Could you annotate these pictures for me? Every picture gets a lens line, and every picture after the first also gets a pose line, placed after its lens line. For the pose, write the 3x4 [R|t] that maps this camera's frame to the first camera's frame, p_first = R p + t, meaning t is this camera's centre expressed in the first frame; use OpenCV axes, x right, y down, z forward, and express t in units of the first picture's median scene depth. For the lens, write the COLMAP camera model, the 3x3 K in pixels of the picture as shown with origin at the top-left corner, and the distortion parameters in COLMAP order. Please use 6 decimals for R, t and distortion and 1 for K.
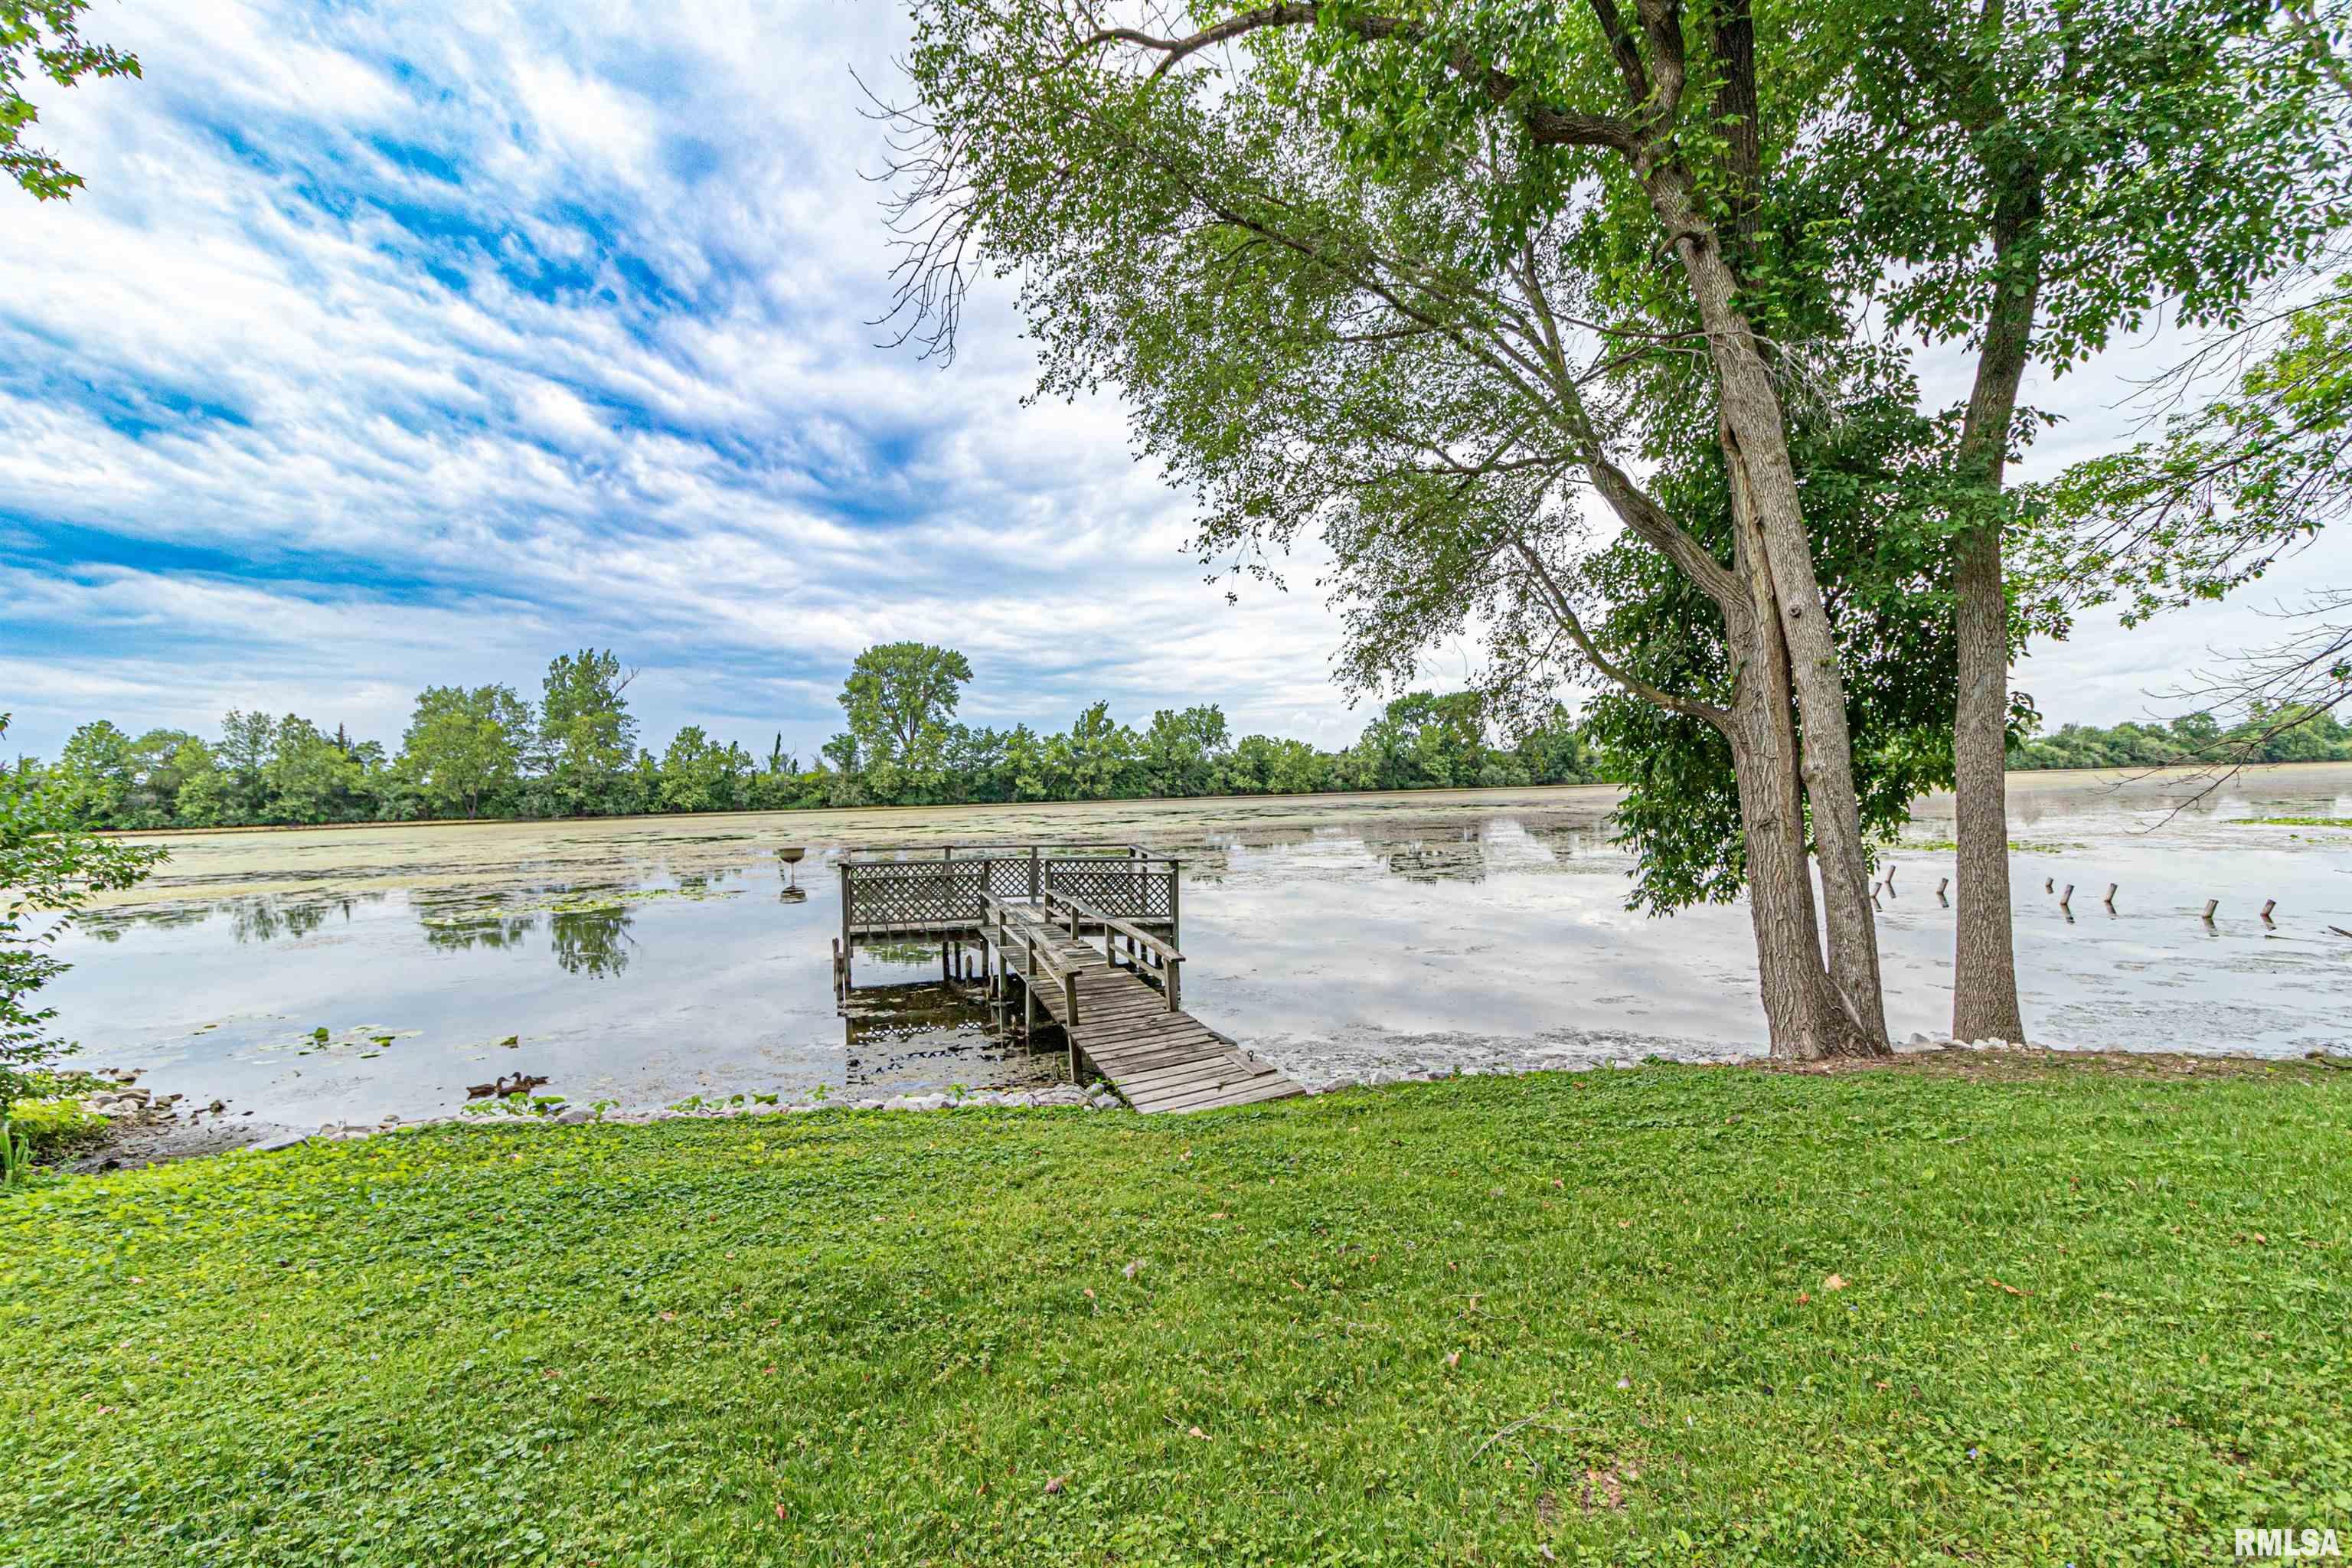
lens RADIAL K [[1081.9, 0, 1174.4], [0, 1081.9, 784.9], [0, 0, 1]] dist [0.004979, -0.001314]
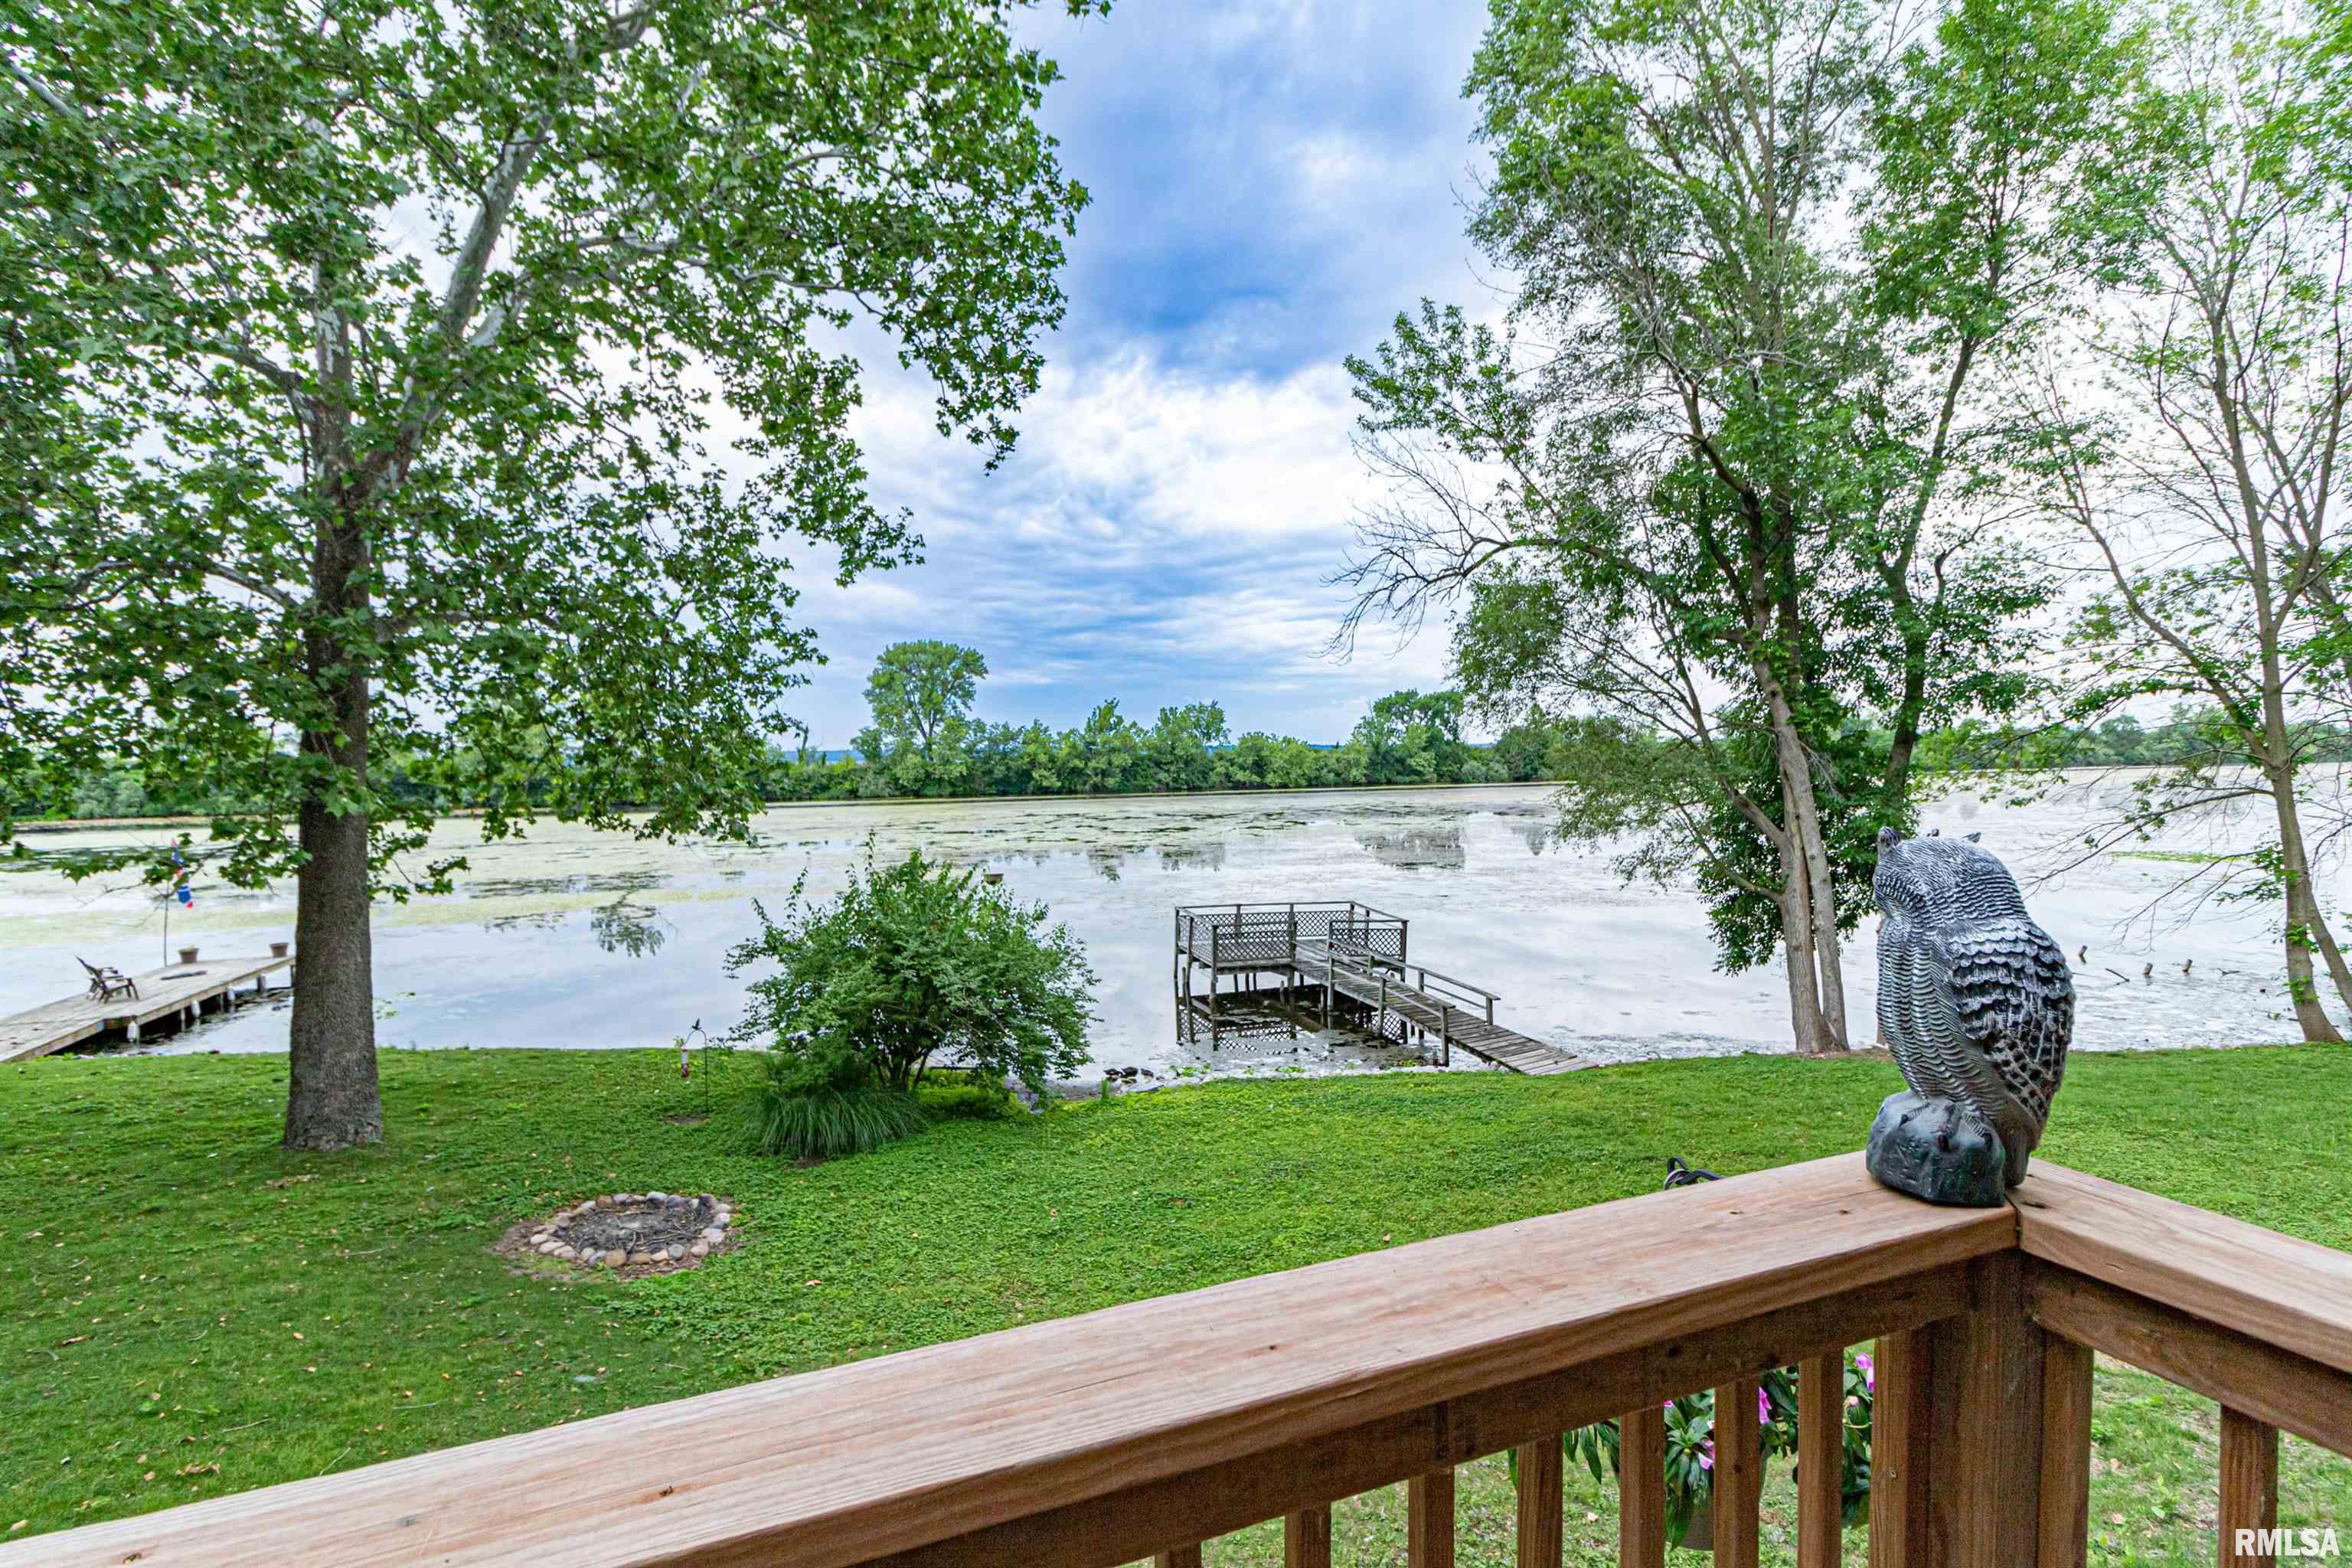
lens RADIAL K [[1081.9, 0, 1178.7], [0, 1081.9, 782.6], [0, 0, 1]] dist [0.004979, -0.001314]
pose [[0.999238, 0.013371, 0.036669, -0.040343], [-0.014055, 0.999731, 0.018450, -0.016154], [-0.036412, -0.018951, 0.999157, -0.058483]]
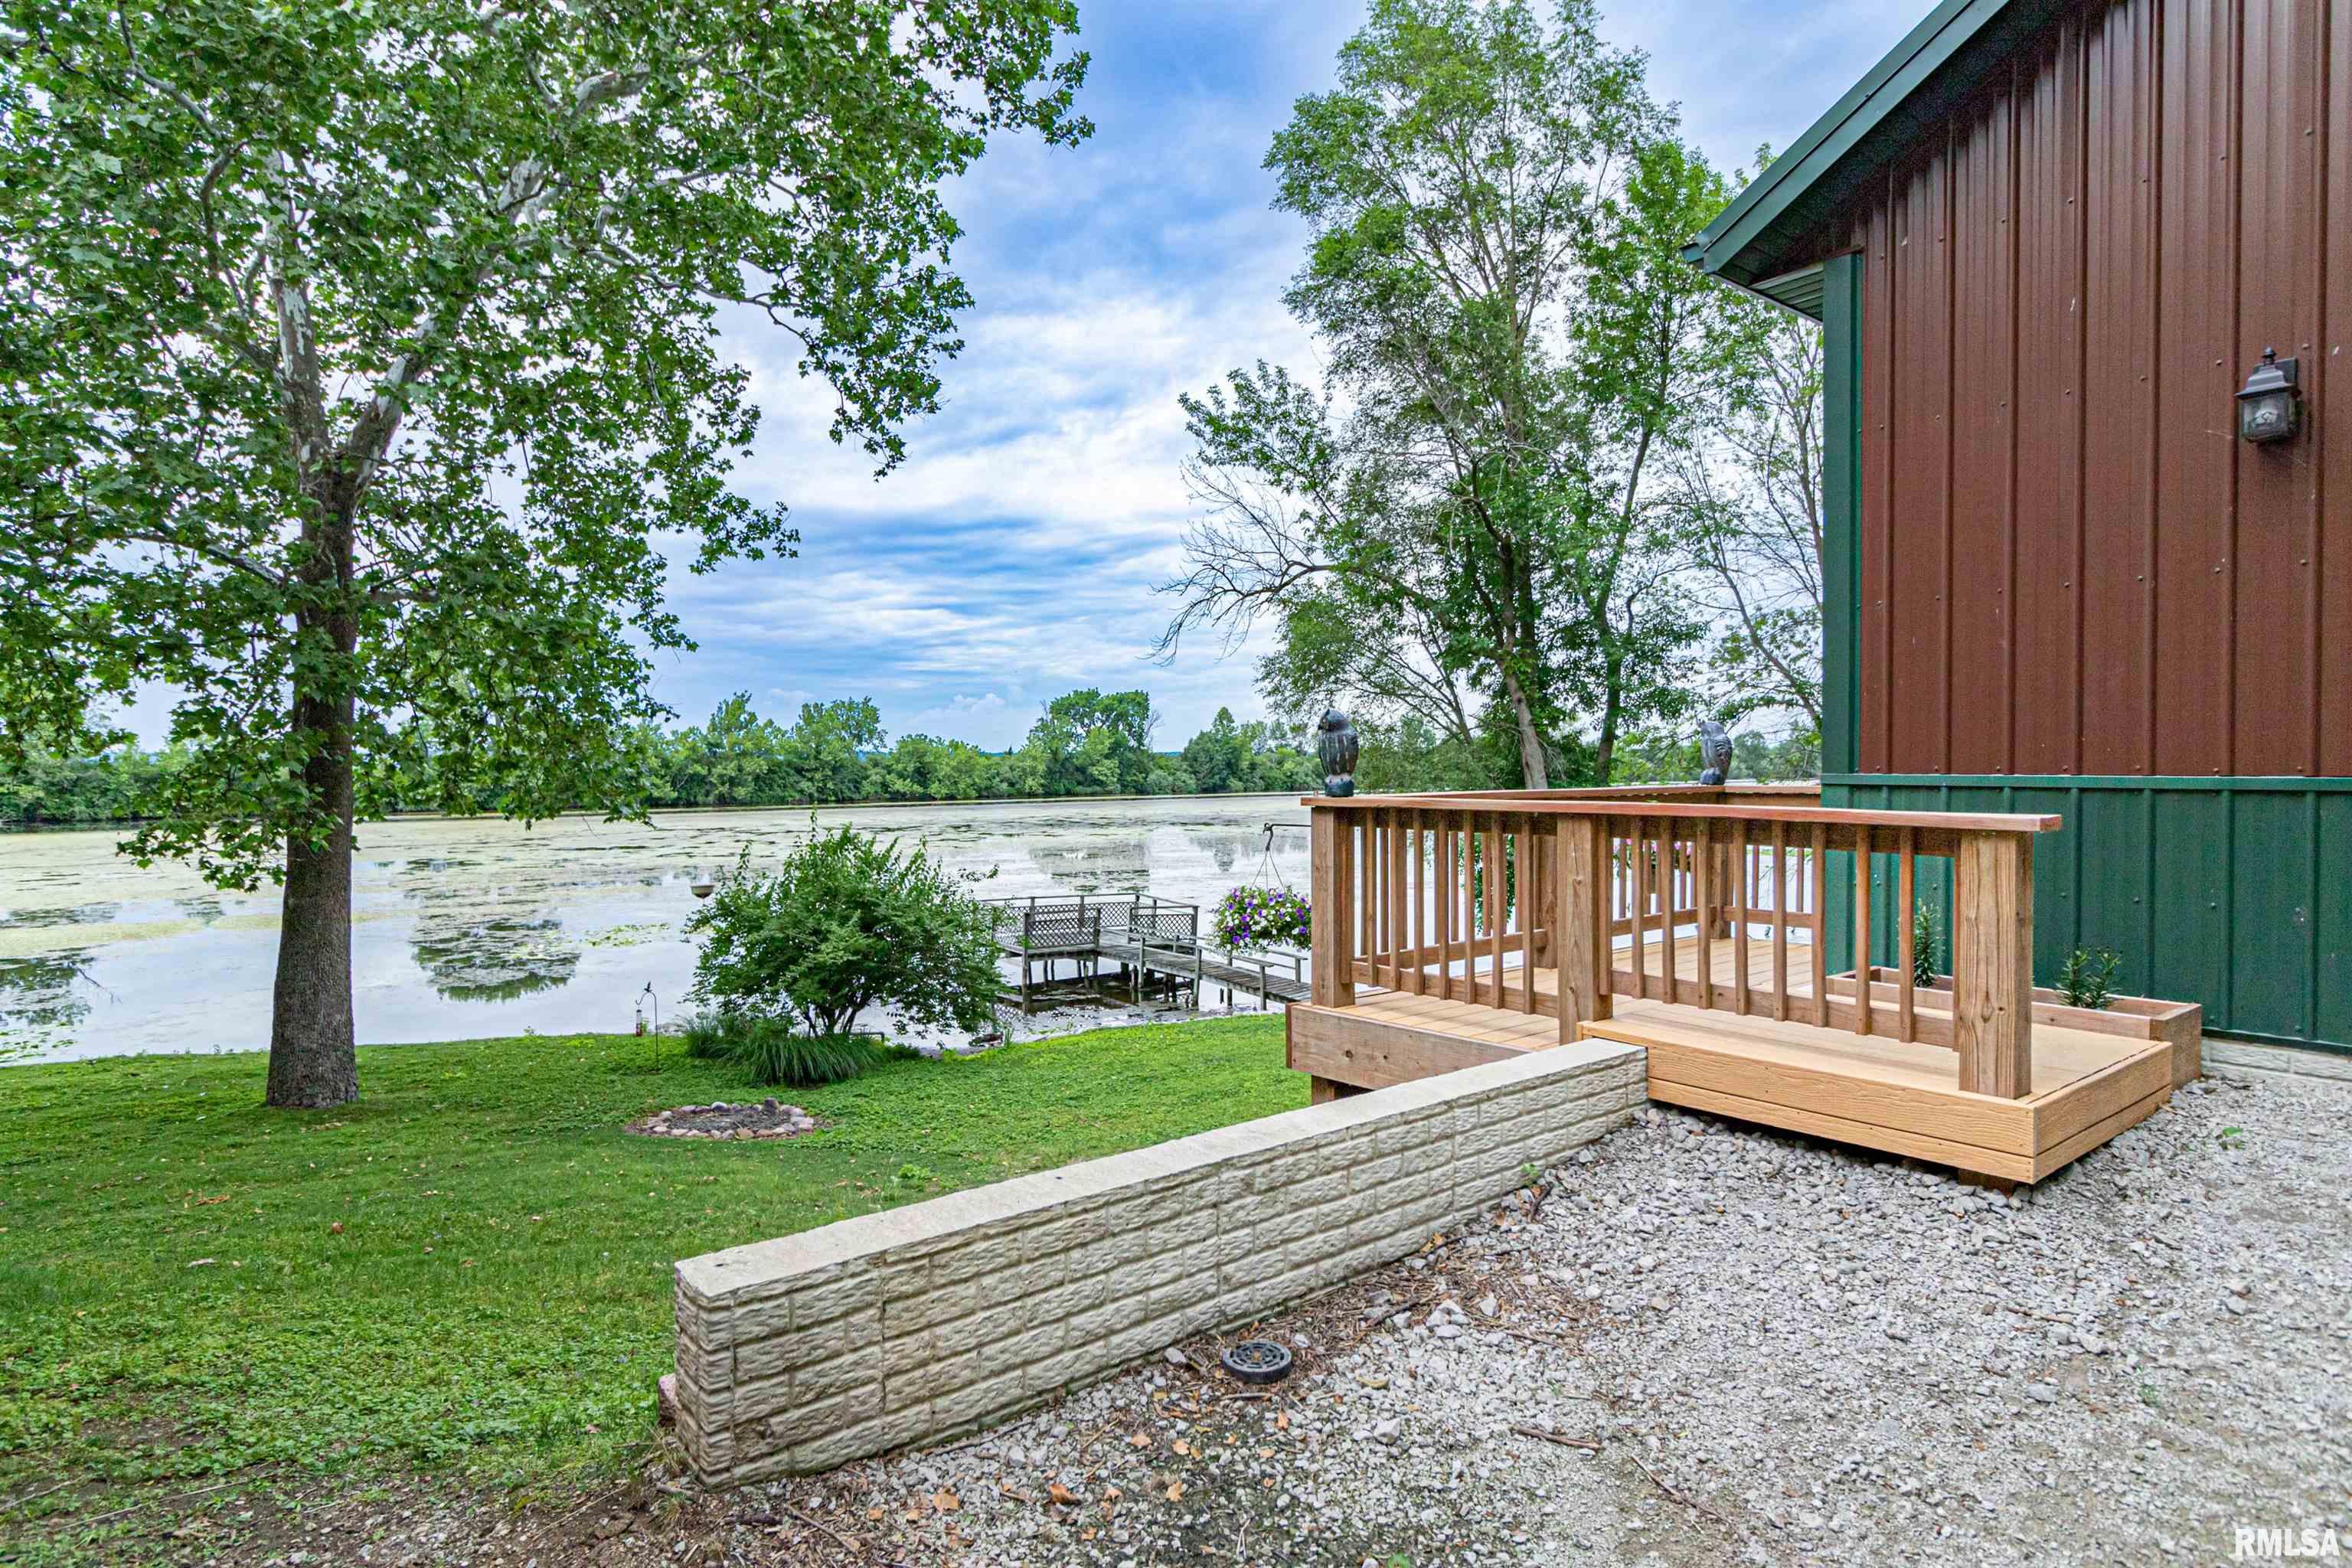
lens RADIAL K [[1279.4, 0, 1188.0], [0, 1279.4, 774.5], [0, 0, 1]] dist [-0.000508, 0.001524]
pose [[0.943494, 0.019316, 0.330826, -0.069219], [-0.019018, 0.999811, -0.004140, -0.013144], [-0.330844, -0.002386, 0.943683, -0.089969]]
